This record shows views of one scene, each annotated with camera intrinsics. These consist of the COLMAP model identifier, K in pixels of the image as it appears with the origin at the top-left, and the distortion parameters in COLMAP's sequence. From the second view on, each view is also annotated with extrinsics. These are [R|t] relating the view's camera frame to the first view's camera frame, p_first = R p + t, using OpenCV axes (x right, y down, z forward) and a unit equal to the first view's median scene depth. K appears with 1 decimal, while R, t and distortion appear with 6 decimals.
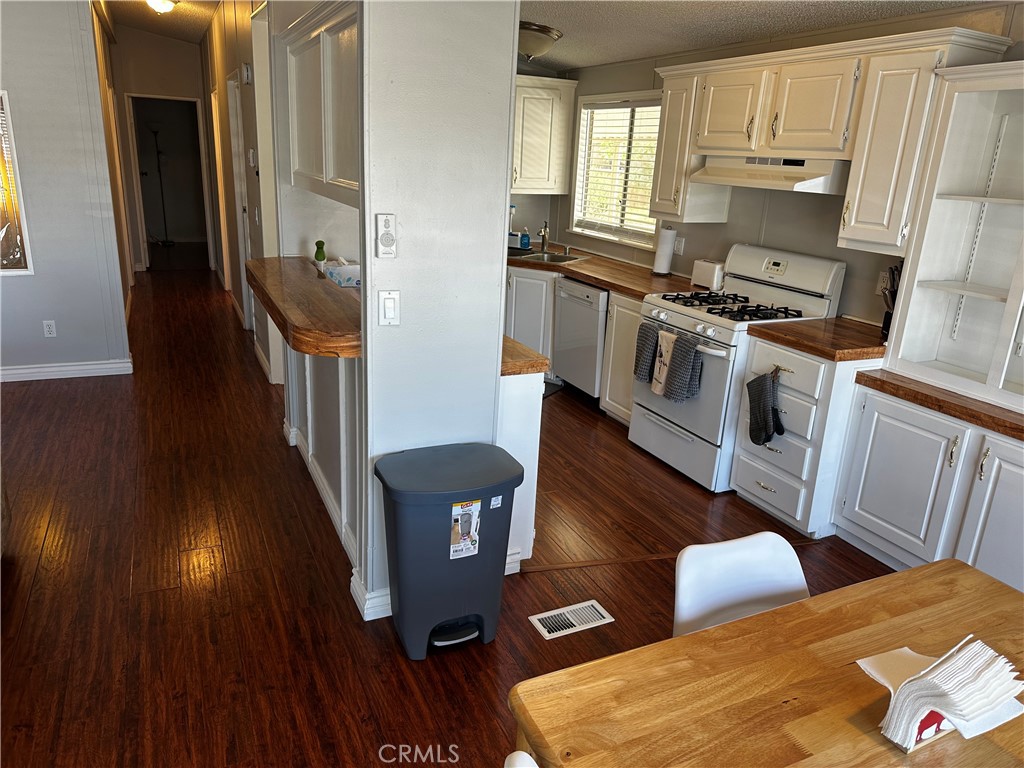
lens RADIAL K [[714.2, 0, 515.9], [0, 714.2, 383.2], [0, 0, 1]] dist [0.124971, -0.196346]
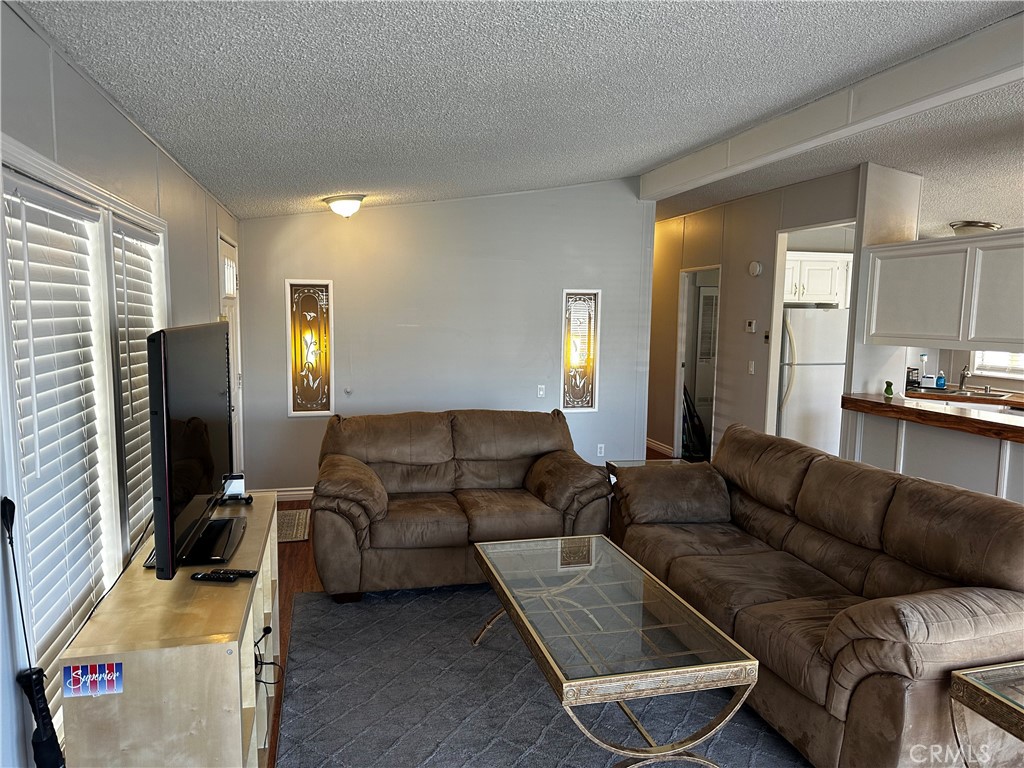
lens RADIAL K [[717.2, 0, 509.8], [0, 717.2, 394.4], [0, 0, 1]] dist [0.066361, -0.088007]
pose [[0.980667, -0.014758, -0.195126, -0.773981], [-0.023333, 0.981219, -0.191480, 0.121789], [0.194287, 0.192331, 0.961905, -0.523778]]
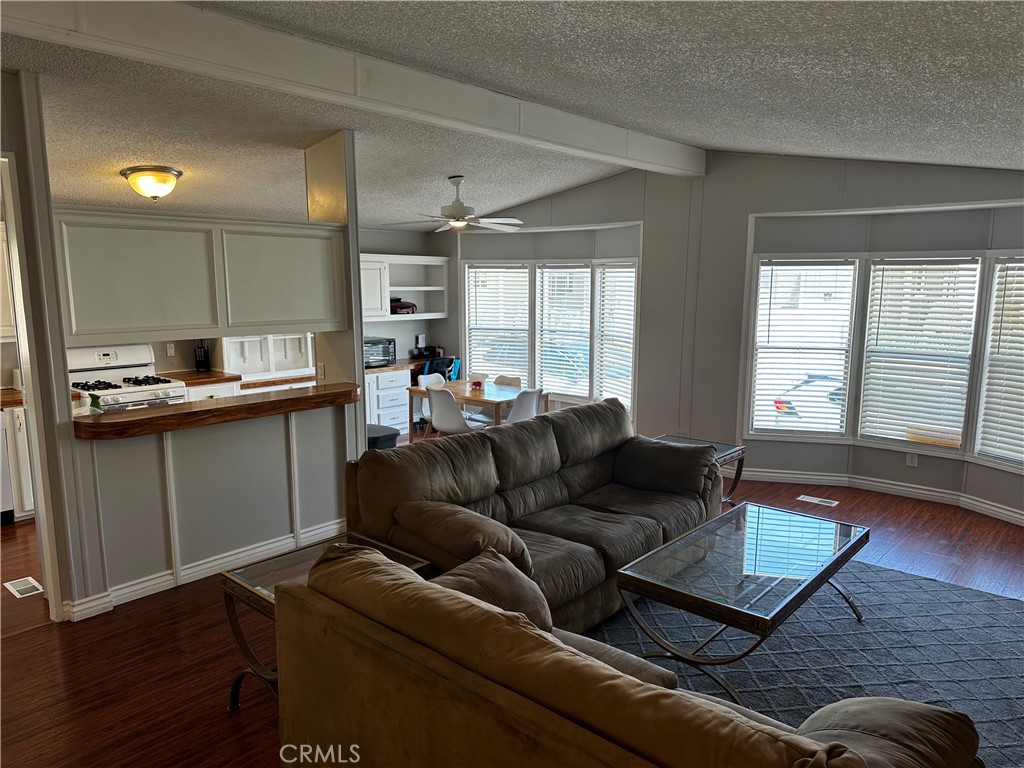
lens RADIAL K [[717.2, 0, 509.8], [0, 717.2, 394.4], [0, 0, 1]] dist [0.066361, -0.088007]
pose [[-0.404325, -0.193448, 0.893923, -1.555474], [0.250874, 0.916433, 0.311790, -0.396956], [-0.879536, 0.350326, -0.322006, 0.868229]]
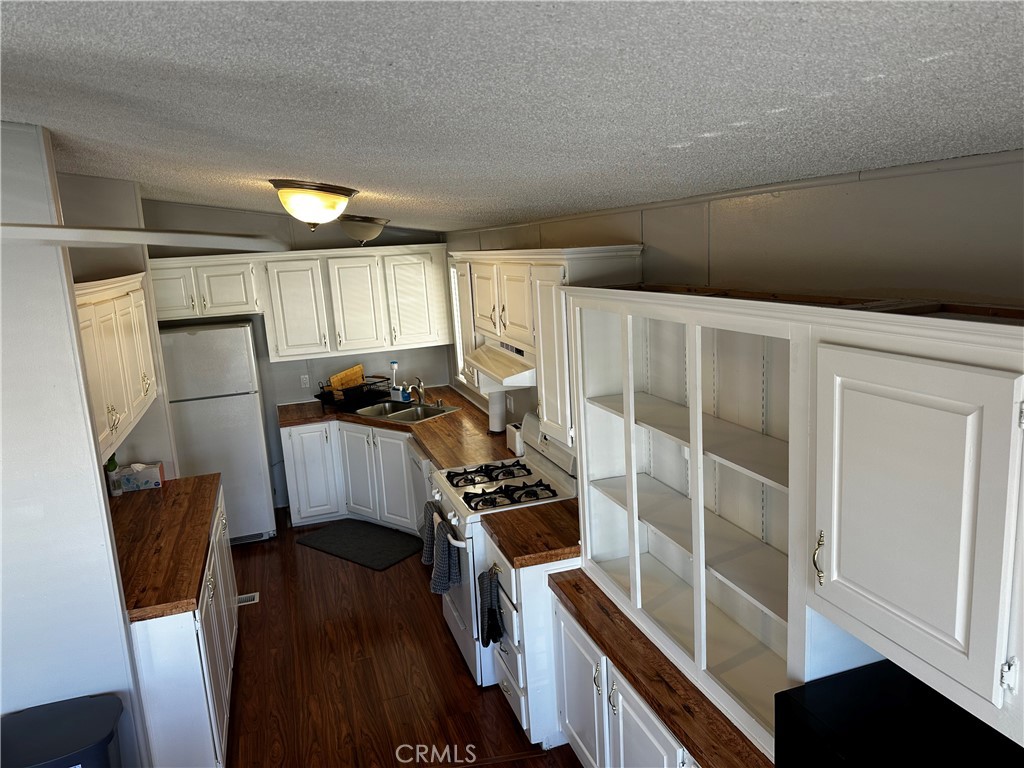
lens RADIAL K [[717.4, 0, 510.7], [0, 717.4, 363.5], [0, 0, 1]] dist [0.070696, -0.085029]
pose [[0.987956, -0.082259, -0.131062, 0.508134], [0.063599, 0.988009, -0.140692, -0.146223], [0.141063, 0.130662, 0.981340, -0.003995]]
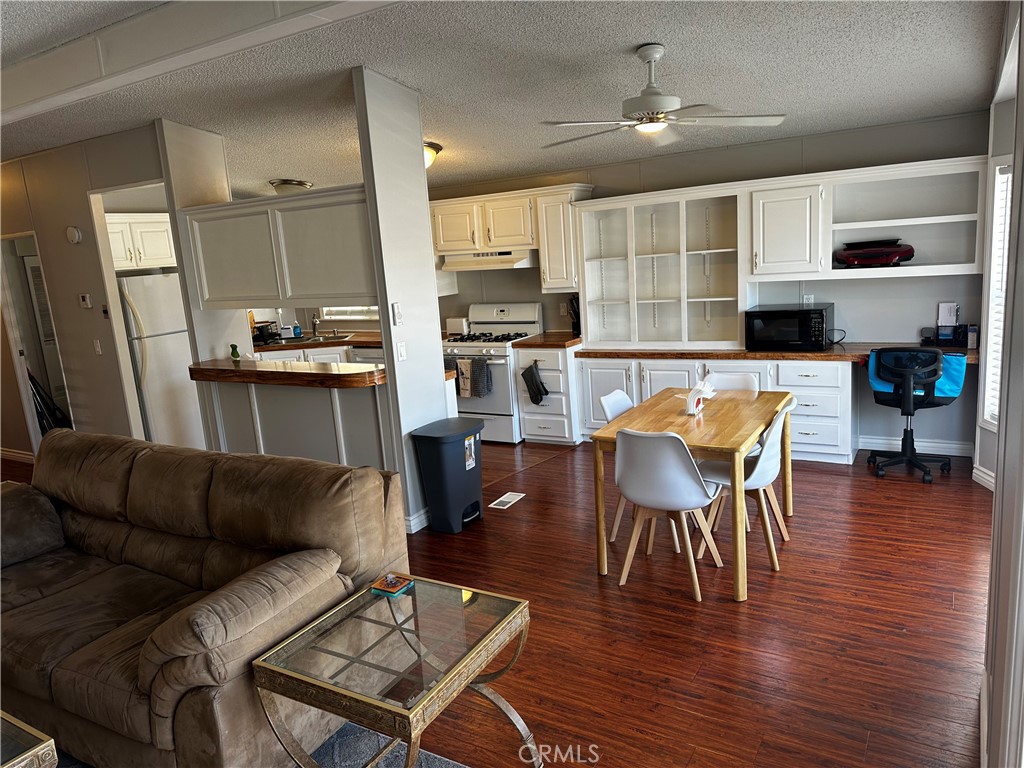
lens RADIAL K [[717.2, 0, 509.8], [0, 717.2, 394.4], [0, 0, 1]] dist [0.066361, -0.088007]
pose [[0.822677, -0.220785, 0.523886, -0.633693], [0.275505, 0.960901, -0.027677, 0.088967], [-0.497292, 0.167102, 0.851338, -0.481462]]
